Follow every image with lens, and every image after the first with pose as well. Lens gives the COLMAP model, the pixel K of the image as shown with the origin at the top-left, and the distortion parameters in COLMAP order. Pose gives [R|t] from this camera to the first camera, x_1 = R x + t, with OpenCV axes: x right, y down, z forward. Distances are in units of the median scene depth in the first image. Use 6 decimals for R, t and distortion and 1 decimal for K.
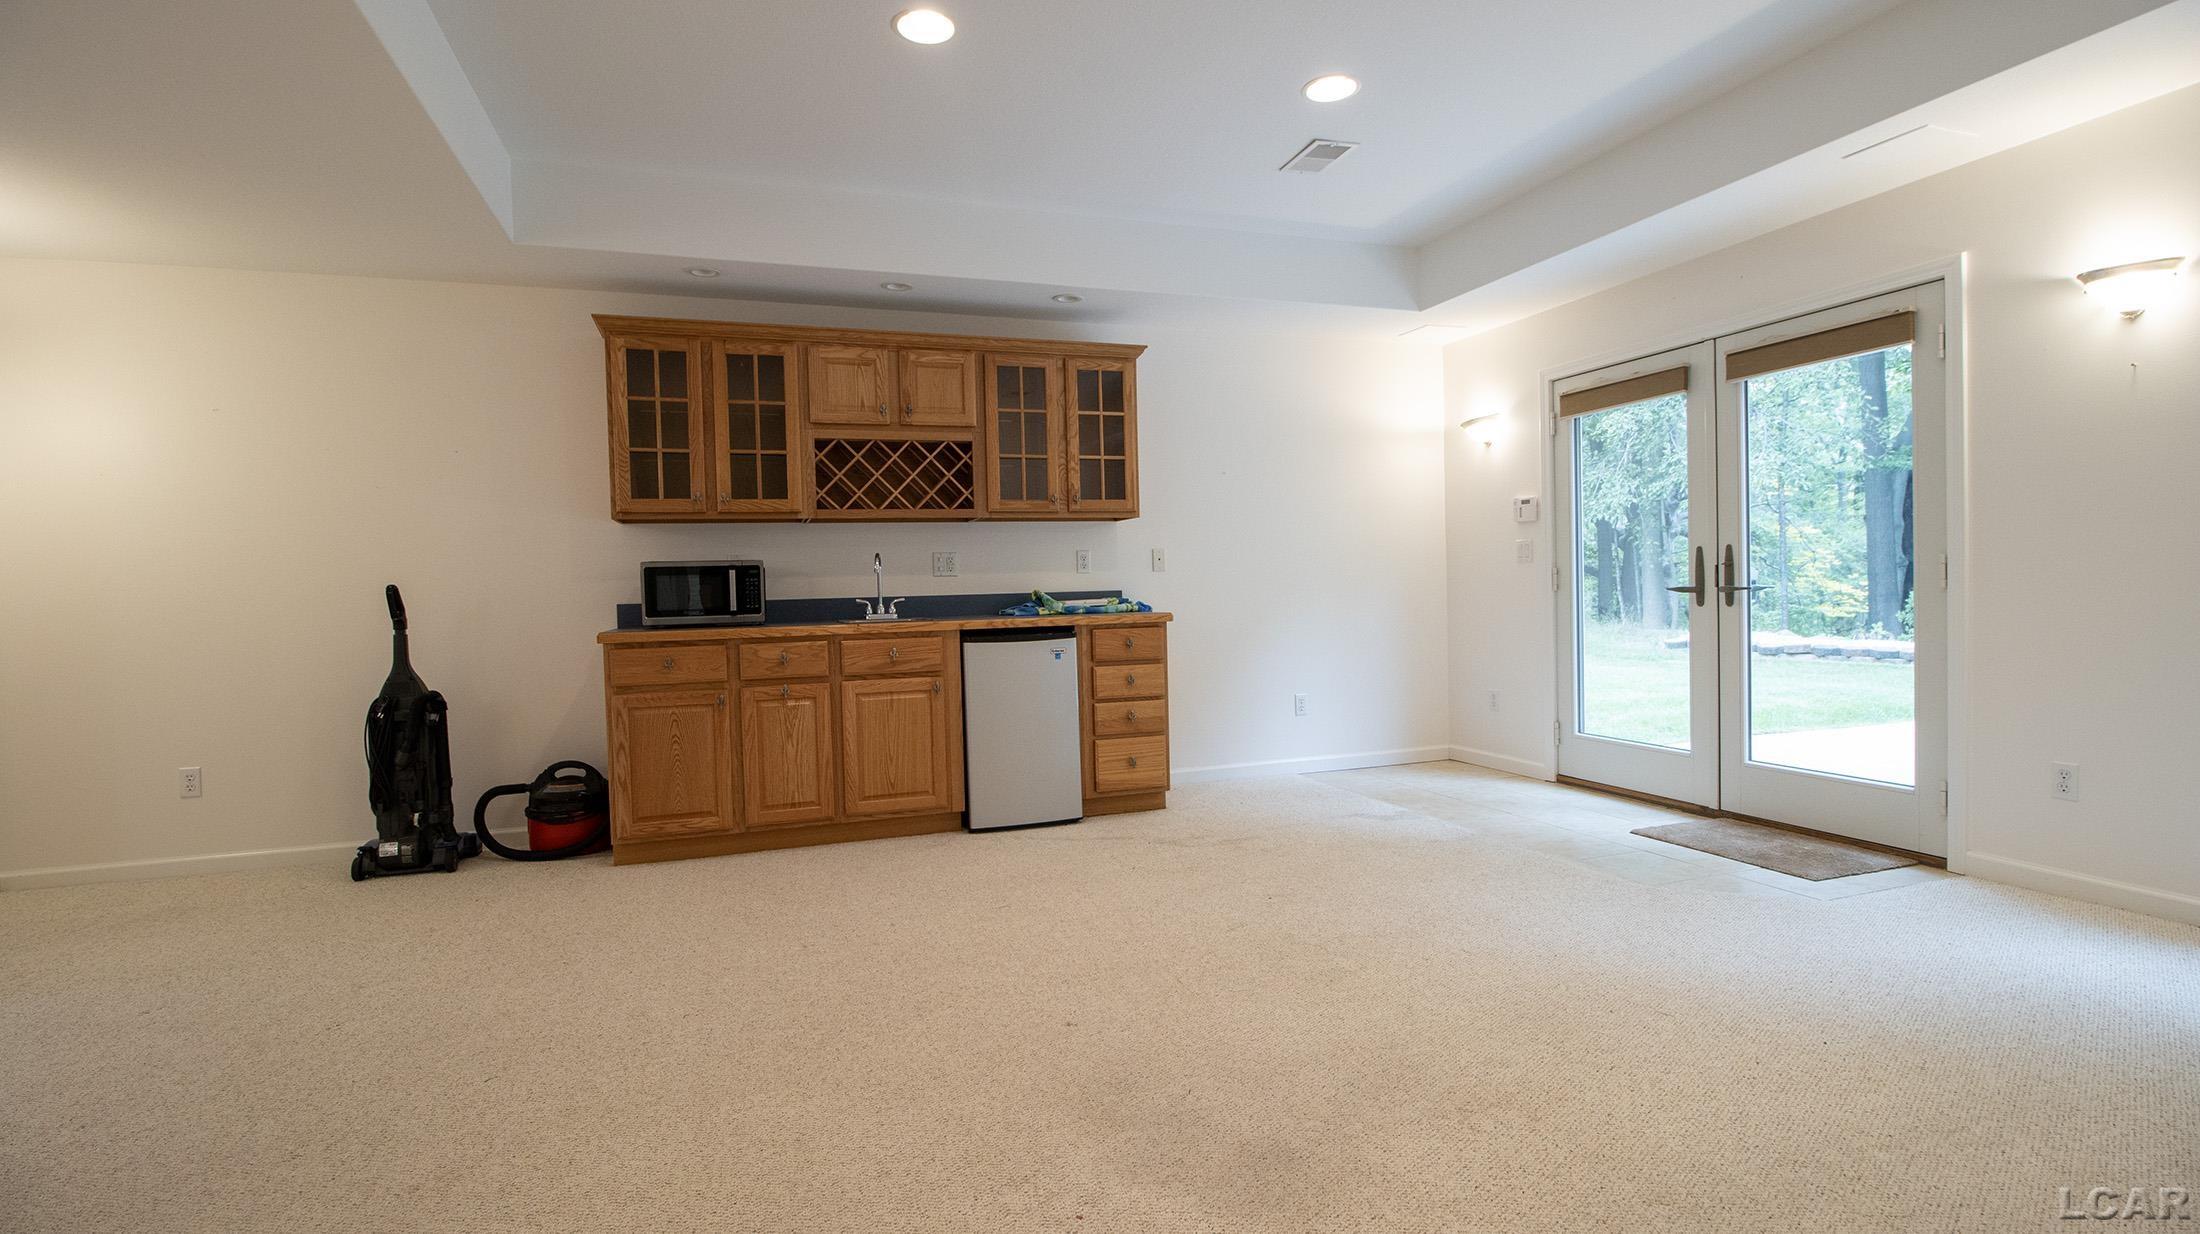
lens RADIAL K [[1030.7, 0, 1097.8], [0, 1030.7, 623.8], [0, 0, 1]] dist [-0.004367, -0.008611]
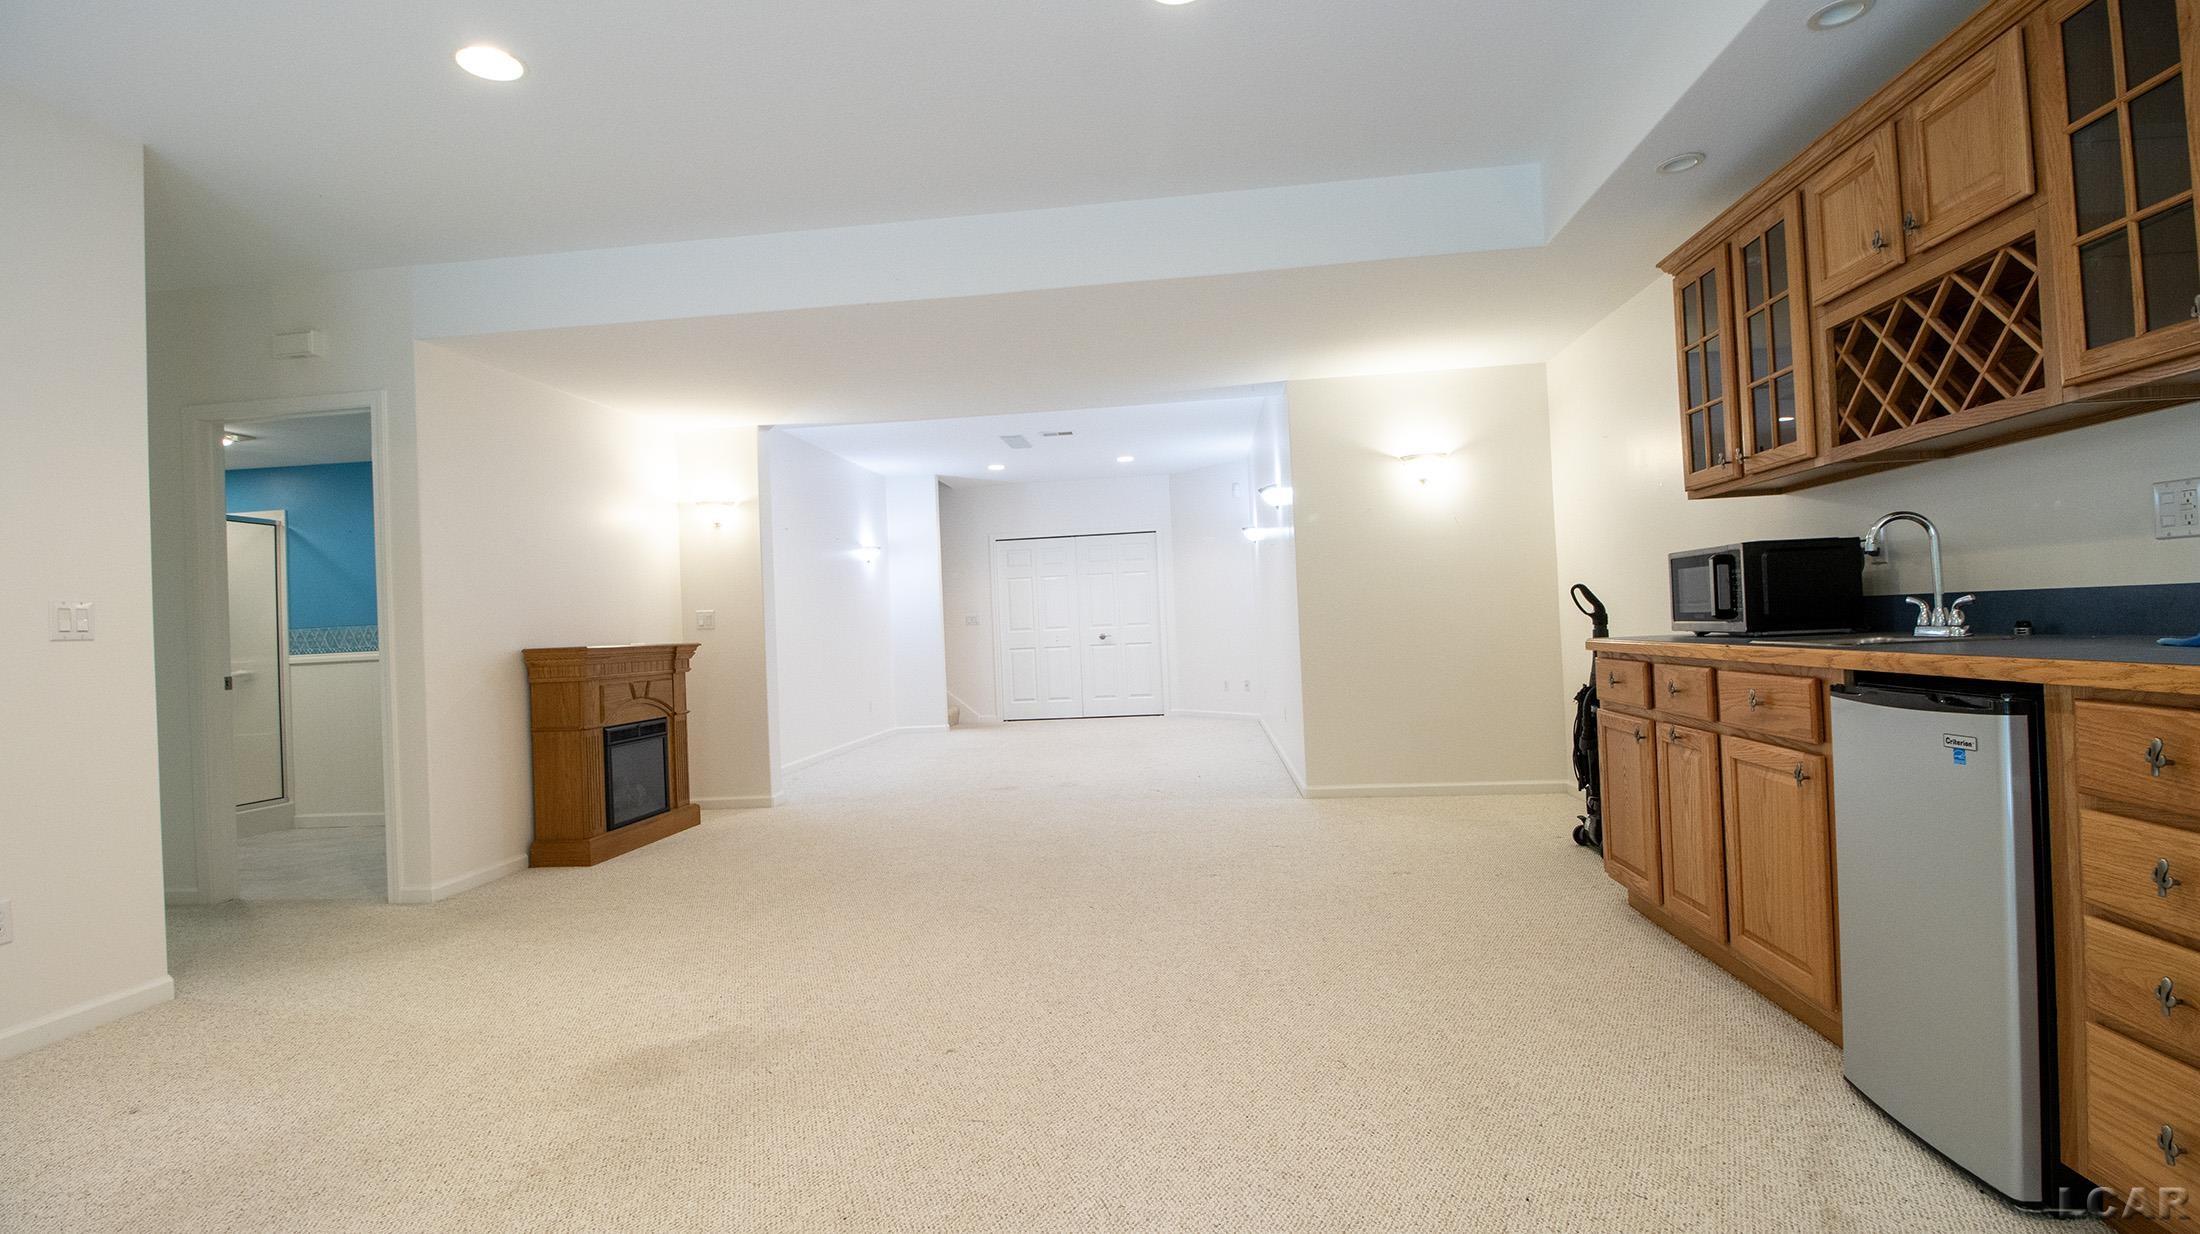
lens RADIAL K [[1030.7, 0, 1097.3], [0, 1030.7, 603.4], [0, 0, 1]] dist [-0.004367, -0.008611]
pose [[-0.433436, 0.030225, -0.900677, 0.448593], [0.027667, 0.999413, 0.020224, -0.042879], [0.900759, -0.016153, -0.434018, 0.861388]]
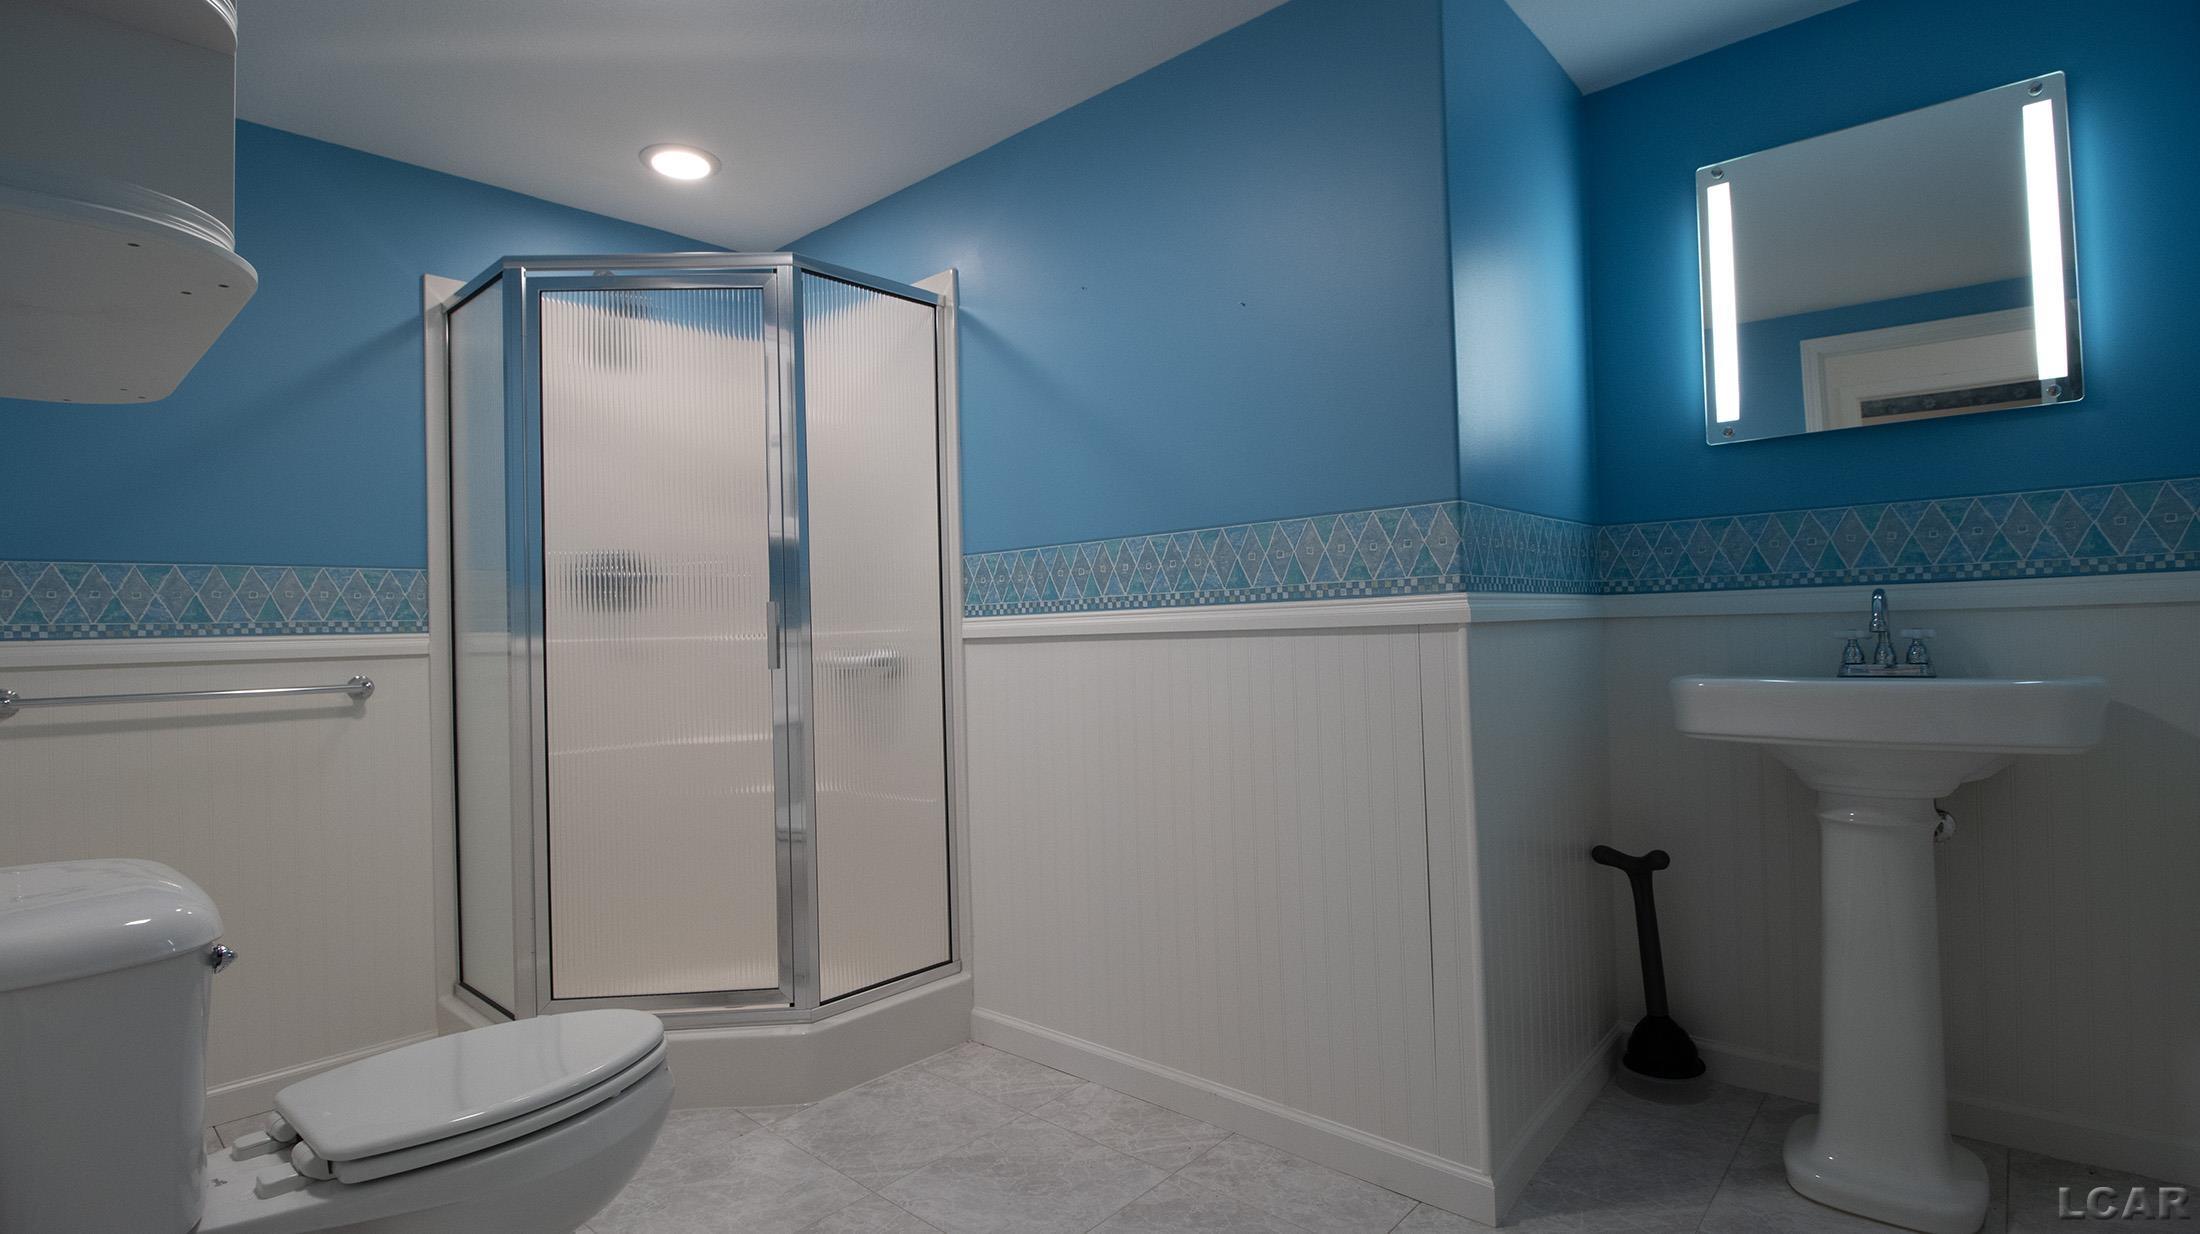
lens RADIAL K [[1030.7, 0, 1096.4], [0, 1030.7, 610.0], [0, 0, 1]] dist [-0.004367, -0.008611]
pose [[-0.874576, 0.041285, -0.483127, 0.188091], [0.036402, 0.999147, 0.019485, -0.017293], [0.483520, -0.000546, -0.875333, 0.373878]]
